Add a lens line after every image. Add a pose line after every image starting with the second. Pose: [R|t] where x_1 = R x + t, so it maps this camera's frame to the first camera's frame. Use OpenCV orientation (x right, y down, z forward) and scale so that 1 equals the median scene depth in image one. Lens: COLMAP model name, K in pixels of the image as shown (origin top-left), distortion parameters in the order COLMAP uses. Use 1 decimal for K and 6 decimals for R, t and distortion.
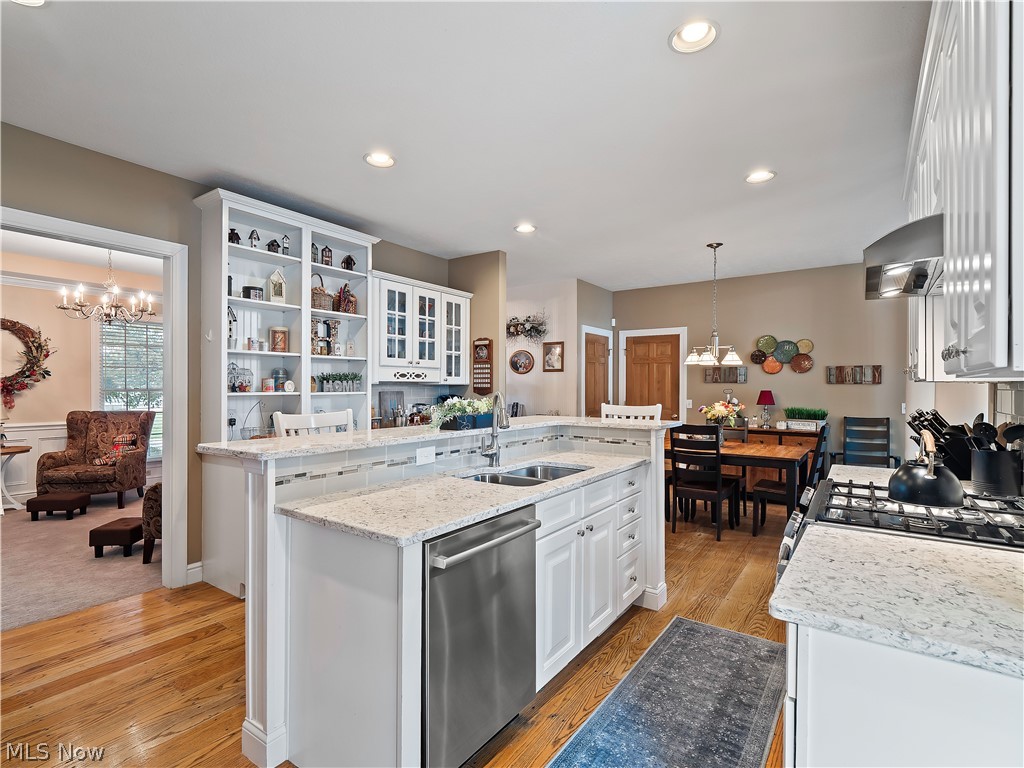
lens RADIAL K [[504.3, 0, 515.9], [0, 504.3, 382.3], [0, 0, 1]] dist [0.008685, -0.006290]
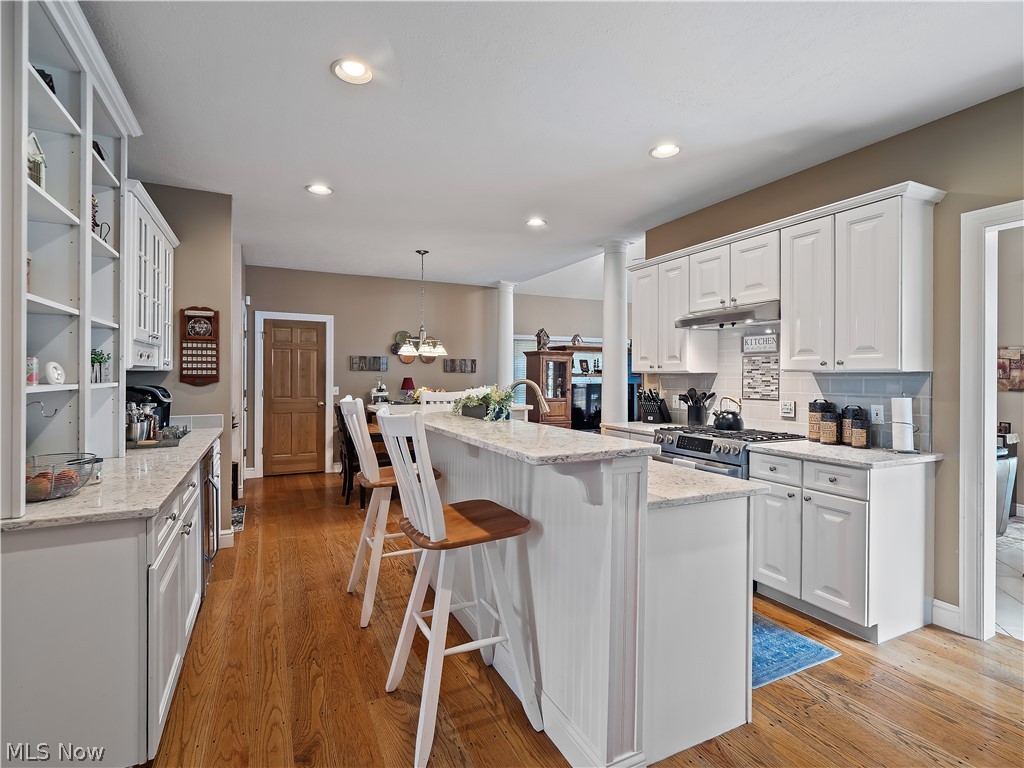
lens RADIAL K [[504.3, 0, 500.6], [0, 504.3, 375.2], [0, 0, 1]] dist [0.008685, -0.006290]
pose [[0.507642, 0.001631, 0.861567, -0.539156], [-0.011064, 0.999928, 0.004626, 0.003054], [-0.861497, -0.011881, 0.507624, 0.277385]]
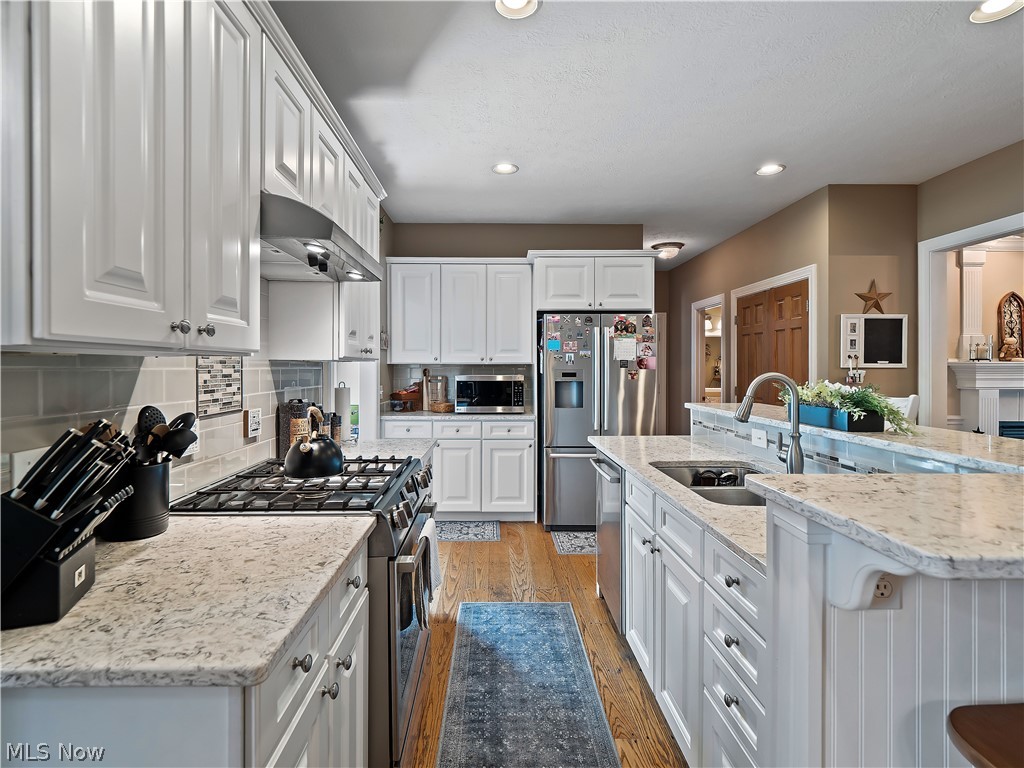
lens RADIAL K [[504.3, 0, 497.1], [0, 504.3, 372.4], [0, 0, 1]] dist [0.008685, -0.006290]
pose [[-0.815574, 0.002787, -0.578646, 0.400542], [0.002779, 0.999996, 0.000900, 0.008786], [0.578646, -0.000874, -0.815578, 0.759869]]
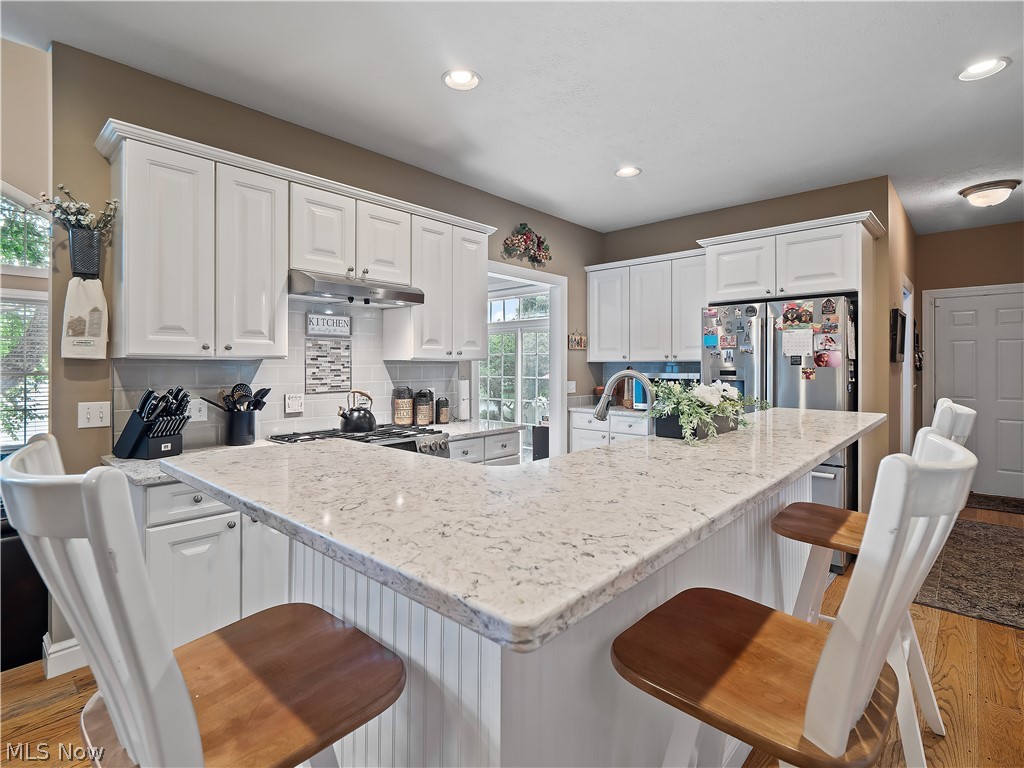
lens RADIAL K [[504.3, 0, 509.4], [0, 504.3, 366.9], [0, 0, 1]] dist [0.008685, -0.006290]
pose [[-0.989783, -0.002303, 0.142563, 0.022654], [-0.003163, 0.999978, -0.005805, 0.010196], [-0.142547, -0.006196, -0.989769, 0.947301]]
